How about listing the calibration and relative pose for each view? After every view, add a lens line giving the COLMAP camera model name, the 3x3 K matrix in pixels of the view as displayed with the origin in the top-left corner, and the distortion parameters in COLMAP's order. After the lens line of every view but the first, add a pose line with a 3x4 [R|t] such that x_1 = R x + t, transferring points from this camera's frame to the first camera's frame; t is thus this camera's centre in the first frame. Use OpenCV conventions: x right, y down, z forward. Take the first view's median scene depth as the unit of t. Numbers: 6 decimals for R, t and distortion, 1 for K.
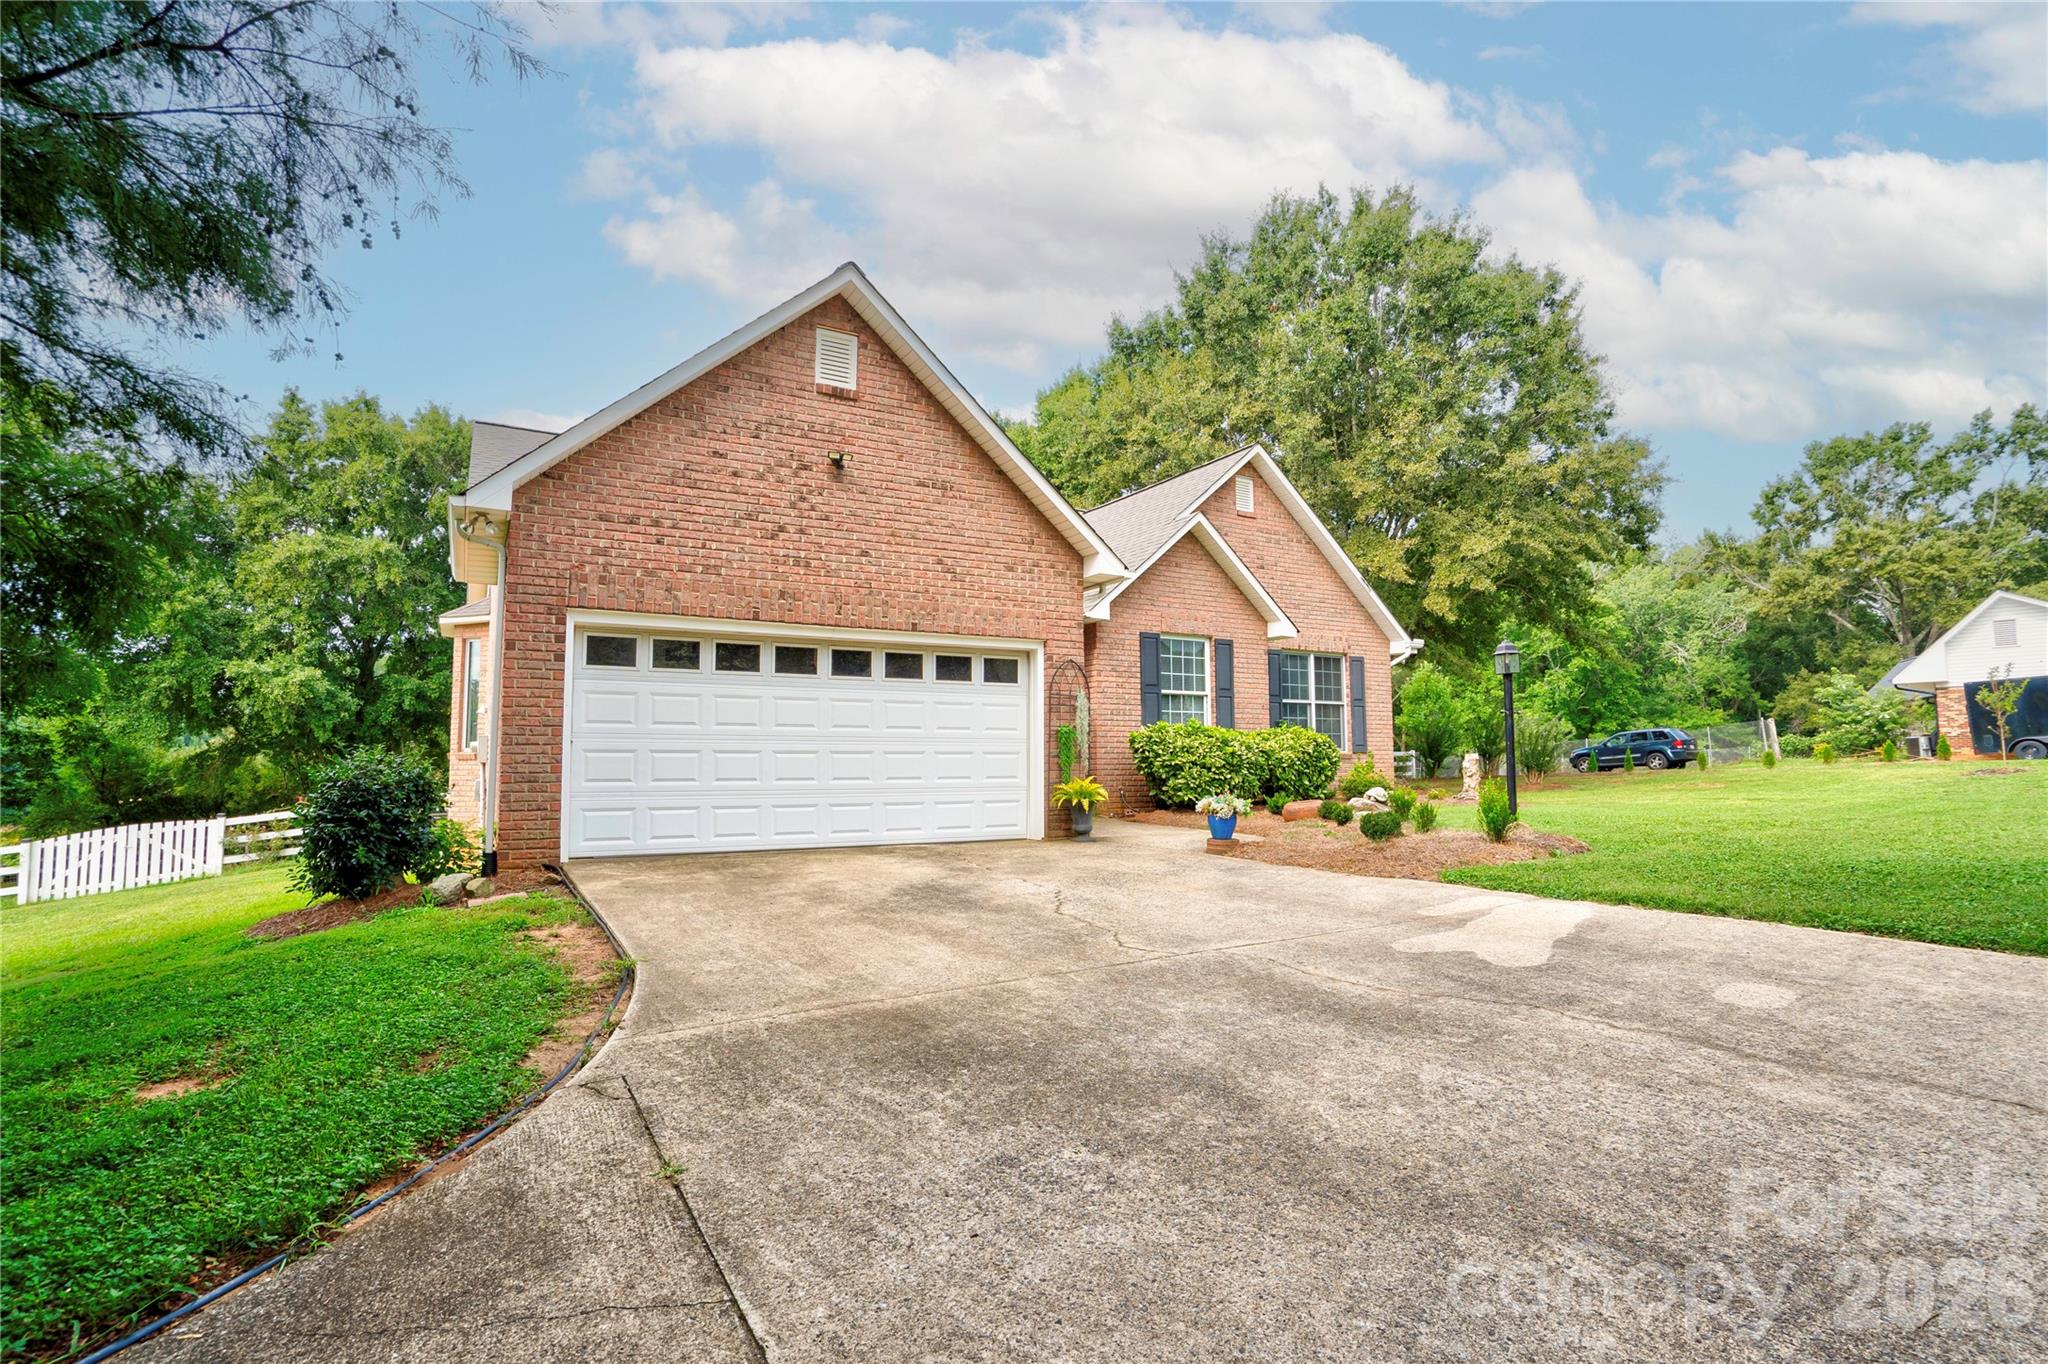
lens RADIAL K [[958.1, 0, 1008.2], [0, 958.1, 678.3], [0, 0, 1]] dist [-0.052430, 0.018964]
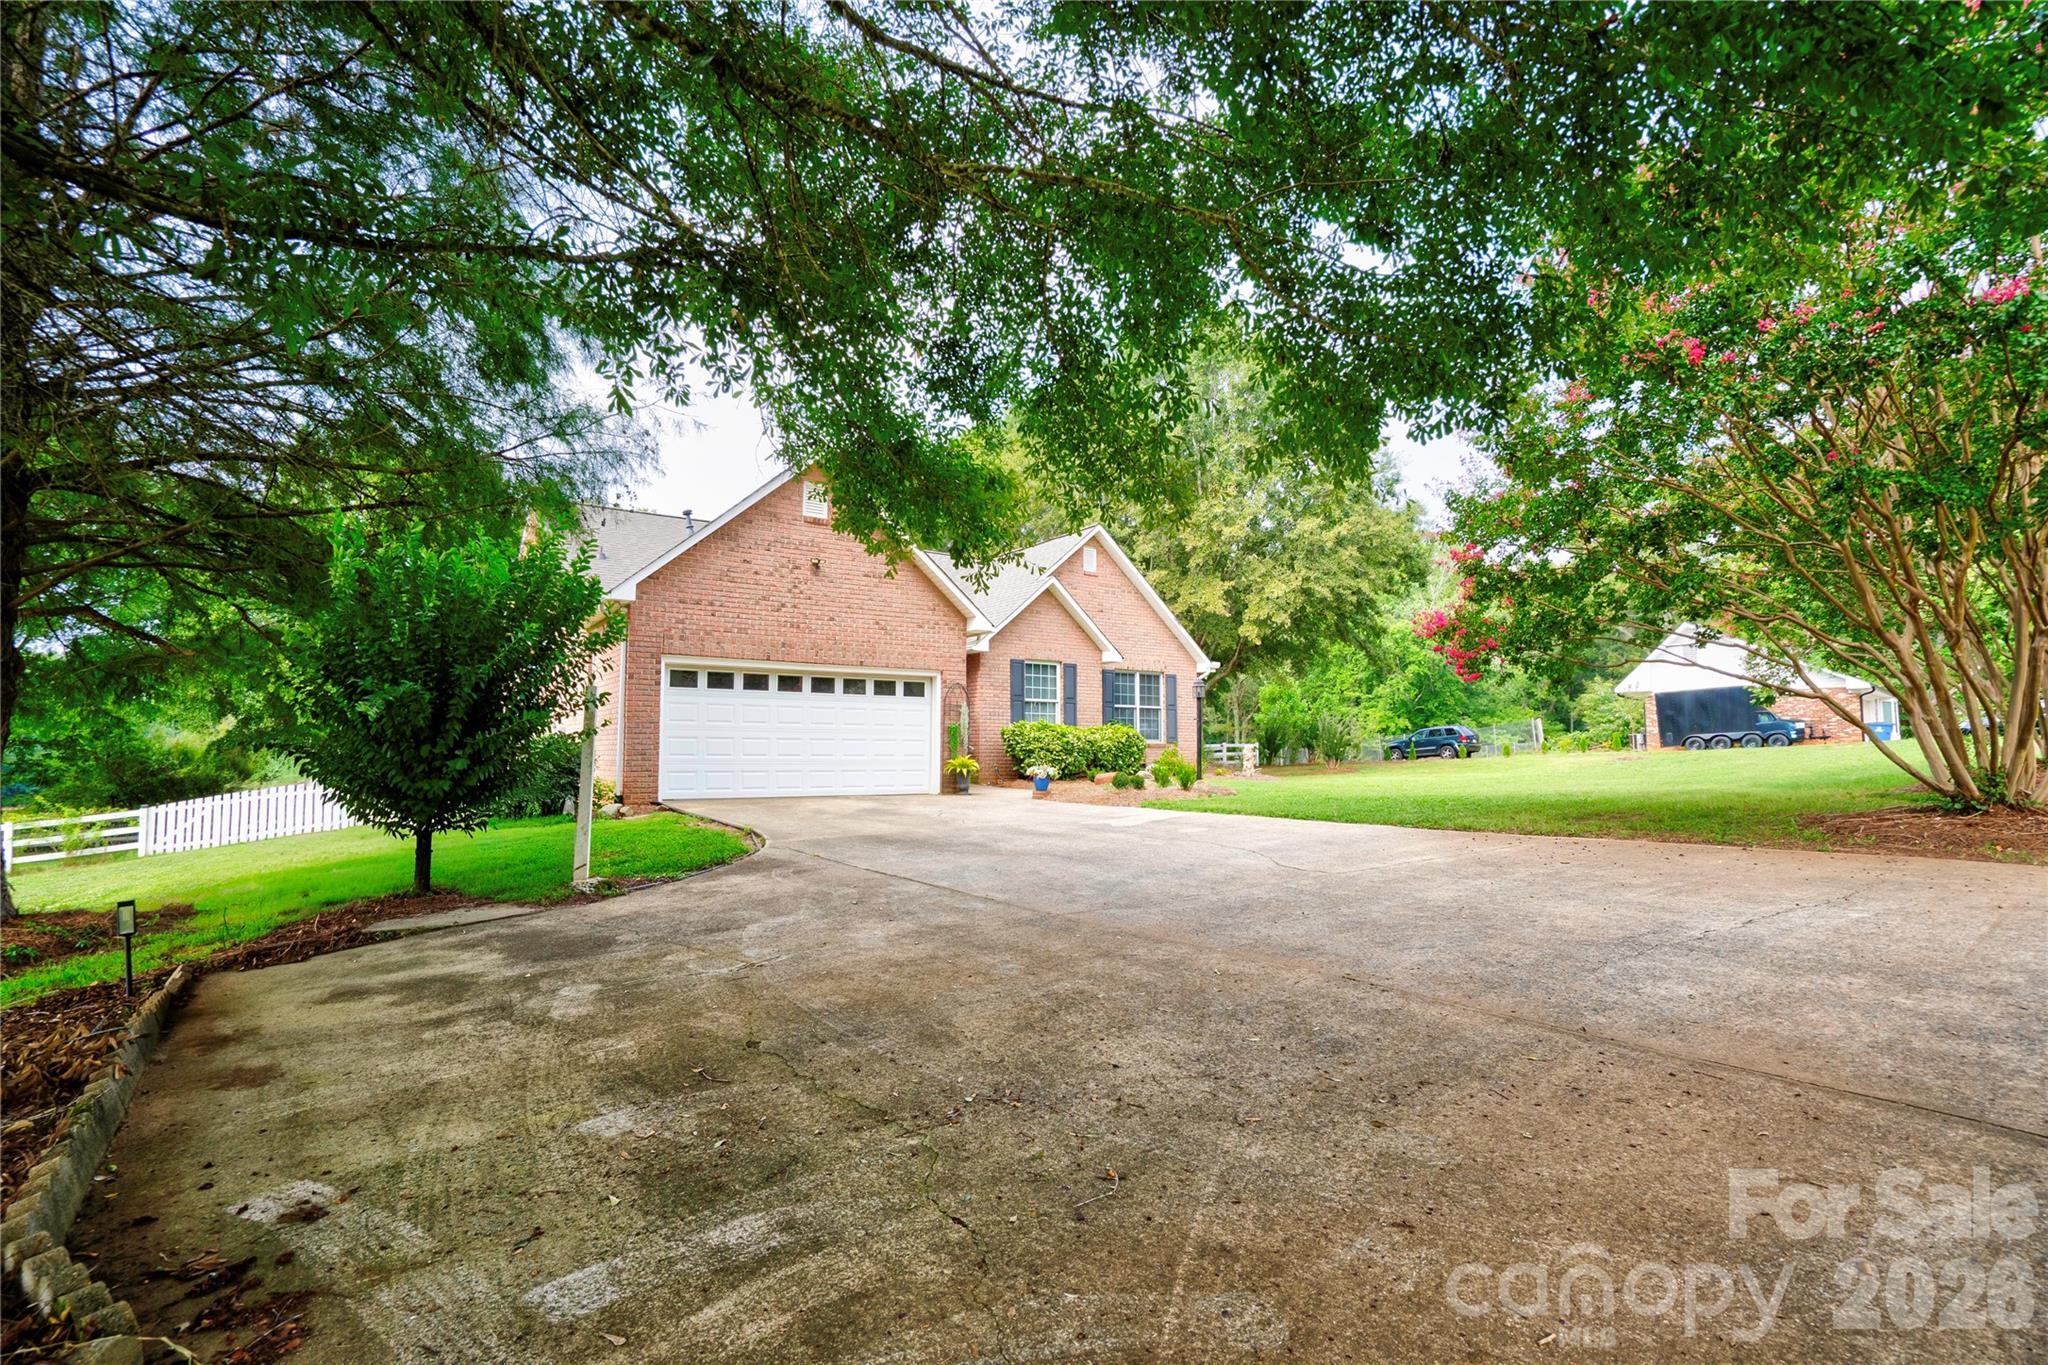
lens RADIAL K [[958.1, 0, 1032.4], [0, 958.1, 682.6], [0, 0, 1]] dist [-0.052430, 0.018964]
pose [[0.993357, 0.012027, 0.114445, 0.004230], [-0.013469, 0.999839, 0.011833, -0.029412], [-0.114284, -0.013296, 0.993359, -0.446500]]
